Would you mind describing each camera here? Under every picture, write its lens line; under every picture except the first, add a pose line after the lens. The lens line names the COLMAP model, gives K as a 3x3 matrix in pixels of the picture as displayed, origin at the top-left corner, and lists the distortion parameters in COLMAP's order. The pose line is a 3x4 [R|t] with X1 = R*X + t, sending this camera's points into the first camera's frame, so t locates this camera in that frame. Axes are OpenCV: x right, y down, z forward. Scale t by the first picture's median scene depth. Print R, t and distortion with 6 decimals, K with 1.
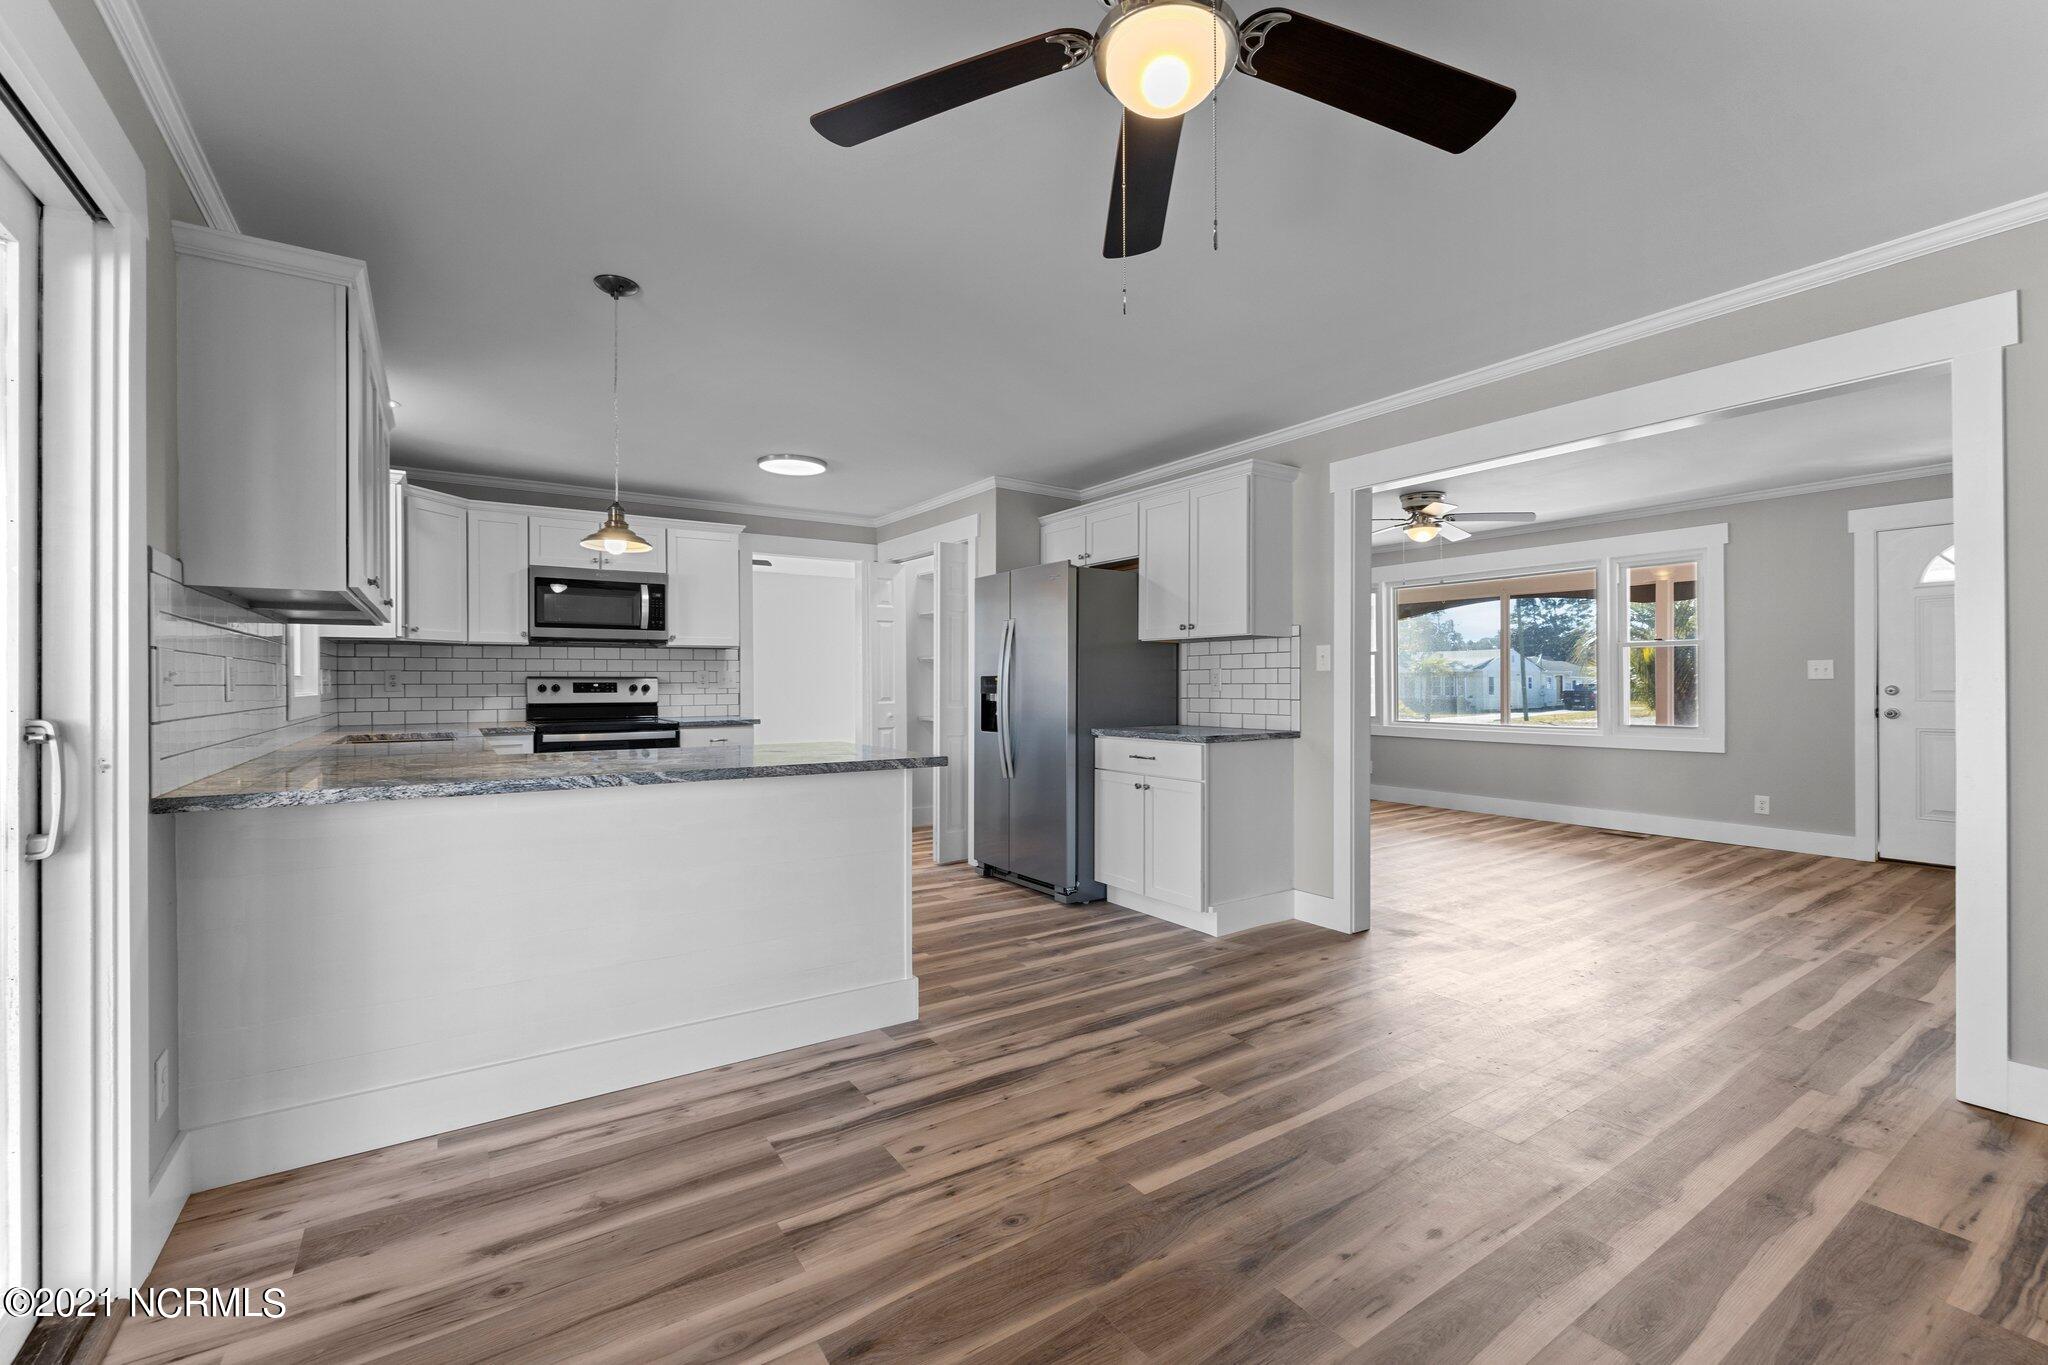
lens RADIAL K [[858.5, 0, 1010.3], [0, 858.5, 683.3], [0, 0, 1]] dist [-0.000705, 0.000151]
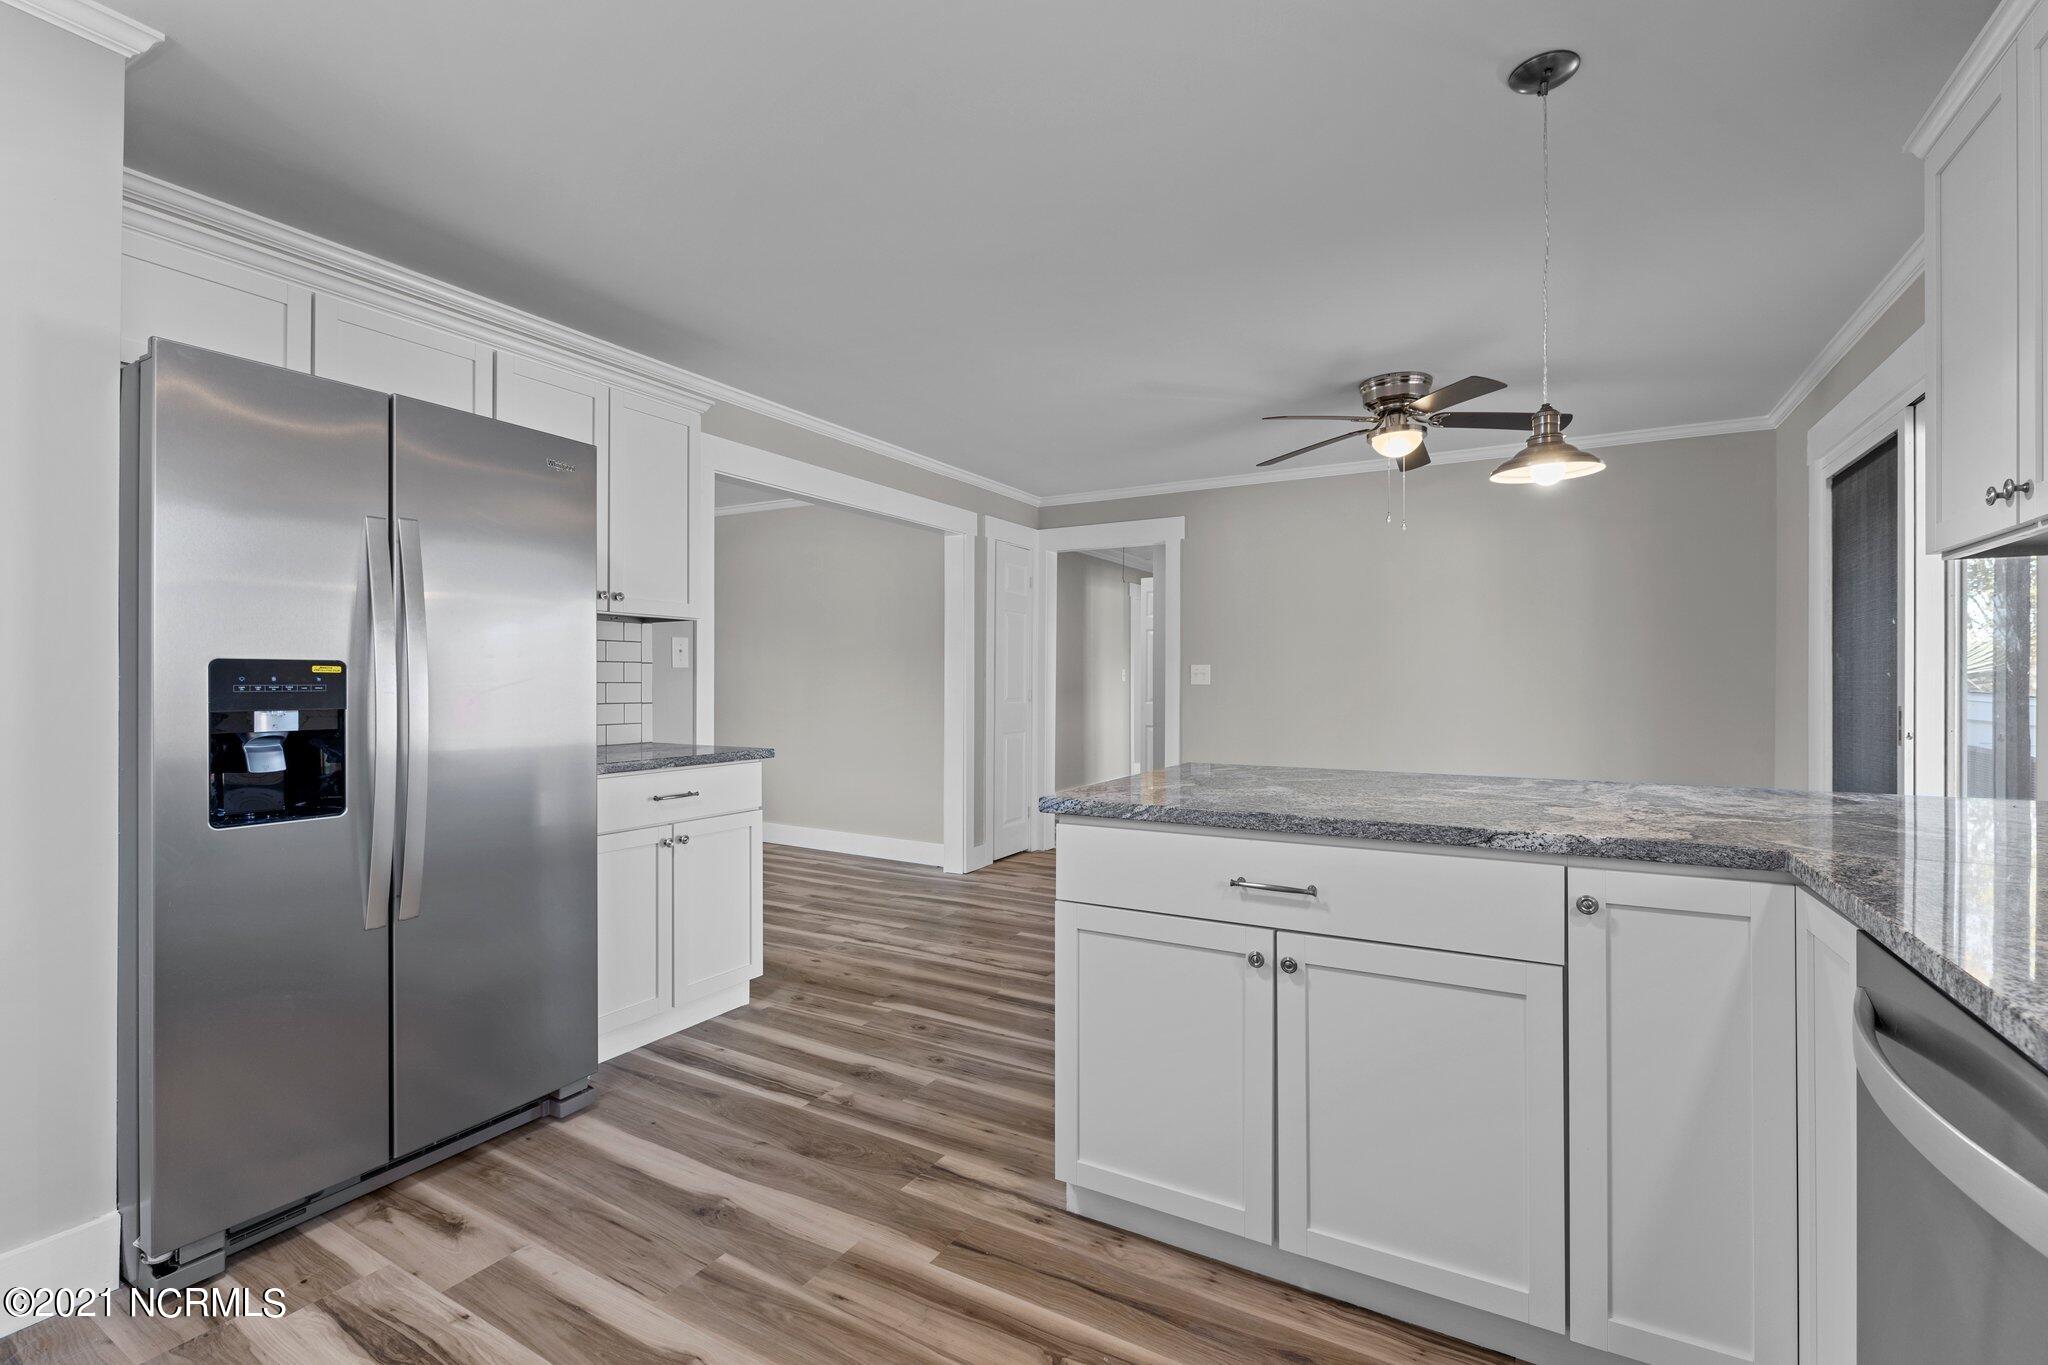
lens RADIAL K [[909.4, 0, 1024.0], [0, 909.4, 682.5], [0, 0, 1]] dist [-0.023956, -0.000022]
pose [[-0.455635, 0.002395, 0.890164, -0.577617], [0.000803, 0.999997, -0.002280, 0.002552], [-0.890166, -0.000324, -0.455635, 1.083719]]
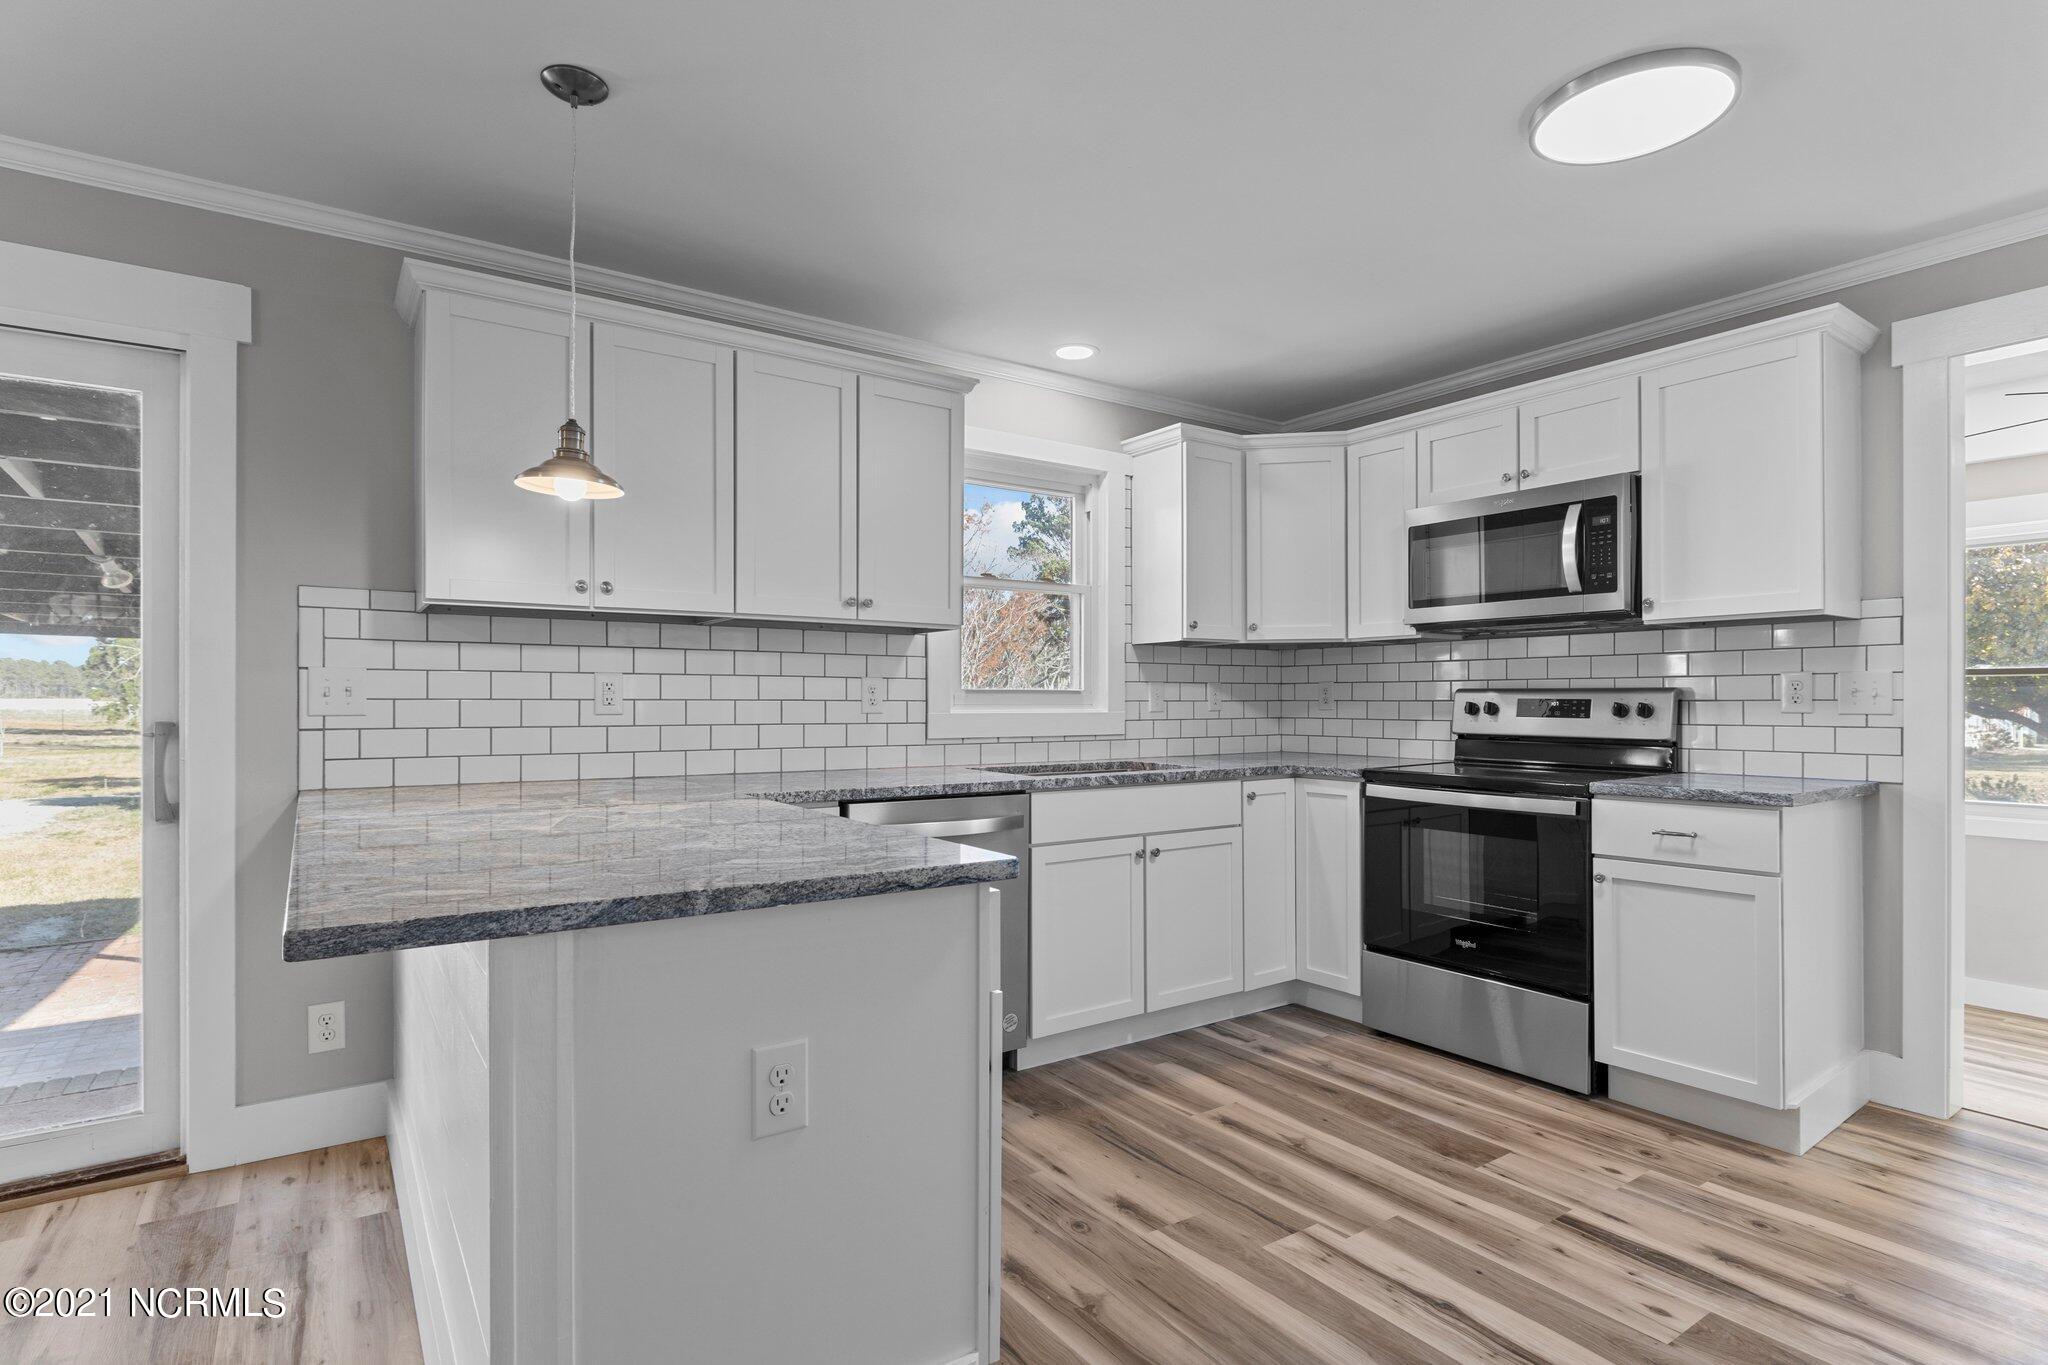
lens RADIAL K [[1018.2, 0, 1017.5], [0, 1018.2, 703.8], [0, 0, 1]] dist [-0.004071, 0.000429]
pose [[0.025550, 0.007192, -0.999648, 0.208862], [-0.003275, 0.999969, 0.007110, -0.001862], [0.999668, 0.003092, 0.025573, 0.858229]]
